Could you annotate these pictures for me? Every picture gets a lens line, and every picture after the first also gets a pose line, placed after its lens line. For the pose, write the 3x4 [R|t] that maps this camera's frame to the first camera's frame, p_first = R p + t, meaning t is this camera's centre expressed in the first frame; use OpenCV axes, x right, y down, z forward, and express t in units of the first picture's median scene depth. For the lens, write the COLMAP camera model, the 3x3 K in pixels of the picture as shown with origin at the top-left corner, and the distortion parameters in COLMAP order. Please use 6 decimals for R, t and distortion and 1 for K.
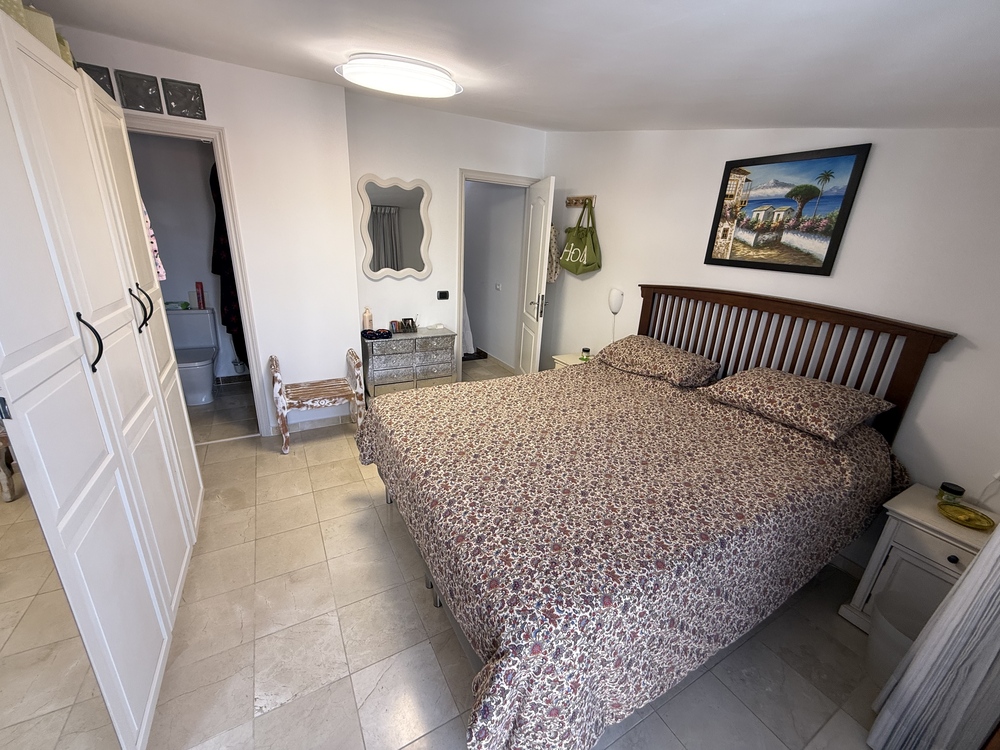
lens RADIAL K [[398.4, 0, 496.3], [0, 398.4, 374.3], [0, 0, 1]] dist [-0.000803, 0.000107]
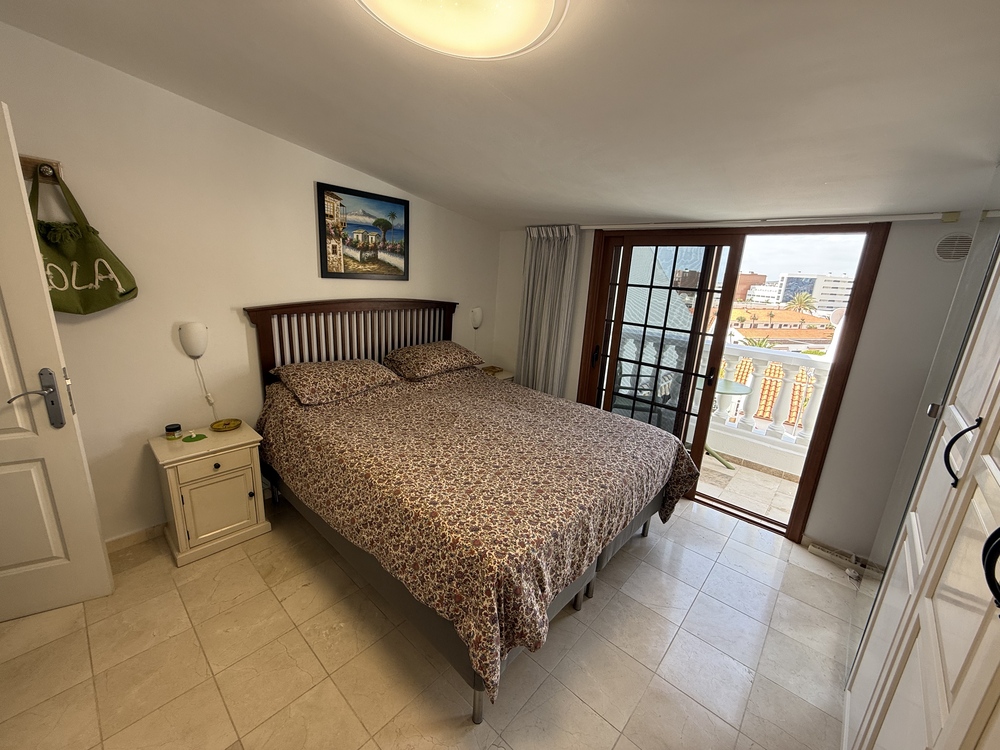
lens RADIAL K [[400.3, 0, 495.9], [0, 400.3, 374.2], [0, 0, 1]] dist [-0.000436, 0.000198]
pose [[-0.318569, -0.298357, 0.899721, -0.714154], [0.245927, 0.890657, 0.382428, -0.385260], [-0.915442, 0.343095, -0.210362, 1.006848]]
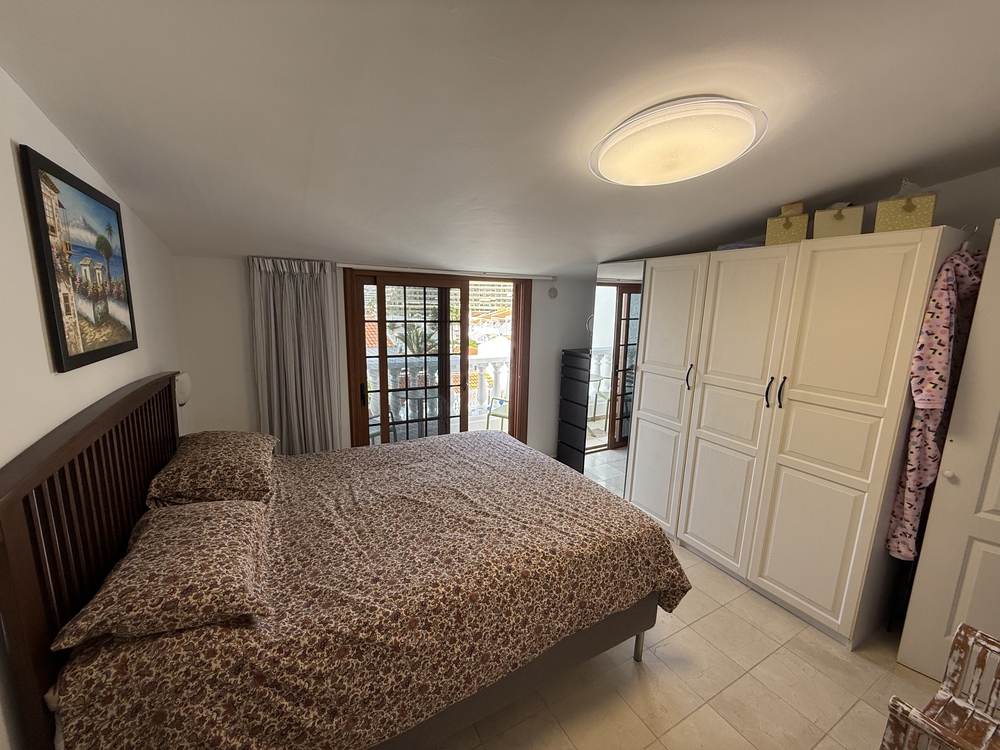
lens RADIAL K [[400.3, 0, 495.9], [0, 400.3, 374.2], [0, 0, 1]] dist [-0.000436, 0.000198]
pose [[-0.997720, -0.066042, -0.013904, 0.064759], [-0.064469, 0.871684, 0.485809, -0.585367], [-0.019964, 0.485597, -0.873955, 1.550902]]
